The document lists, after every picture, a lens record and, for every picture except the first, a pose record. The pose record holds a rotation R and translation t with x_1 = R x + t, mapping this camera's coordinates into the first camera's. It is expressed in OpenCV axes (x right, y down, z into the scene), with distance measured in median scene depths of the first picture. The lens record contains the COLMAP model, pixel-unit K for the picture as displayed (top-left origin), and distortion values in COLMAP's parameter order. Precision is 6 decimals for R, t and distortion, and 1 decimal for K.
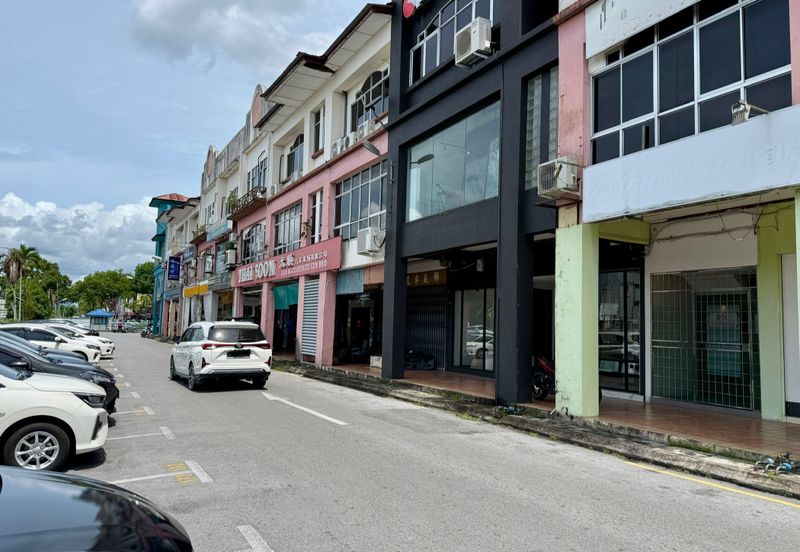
lens RADIAL K [[609.6, 0, 400.0], [0, 609.6, 276.0], [0, 0, 1]] dist [-0.005643, -0.007142]
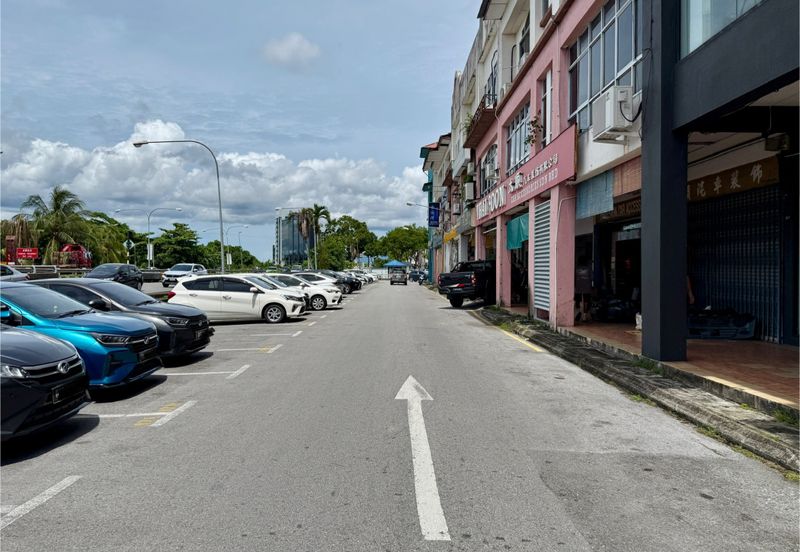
lens RADIAL K [[546.3, 0, 400.0], [0, 546.3, 276.0], [0, 0, 1]] dist [0.073757, -0.099458]
pose [[0.867297, -0.016812, -0.497508, 0.024738], [0.059616, 0.995744, 0.070280, 0.035833], [0.494209, -0.090613, 0.864608, 0.367183]]
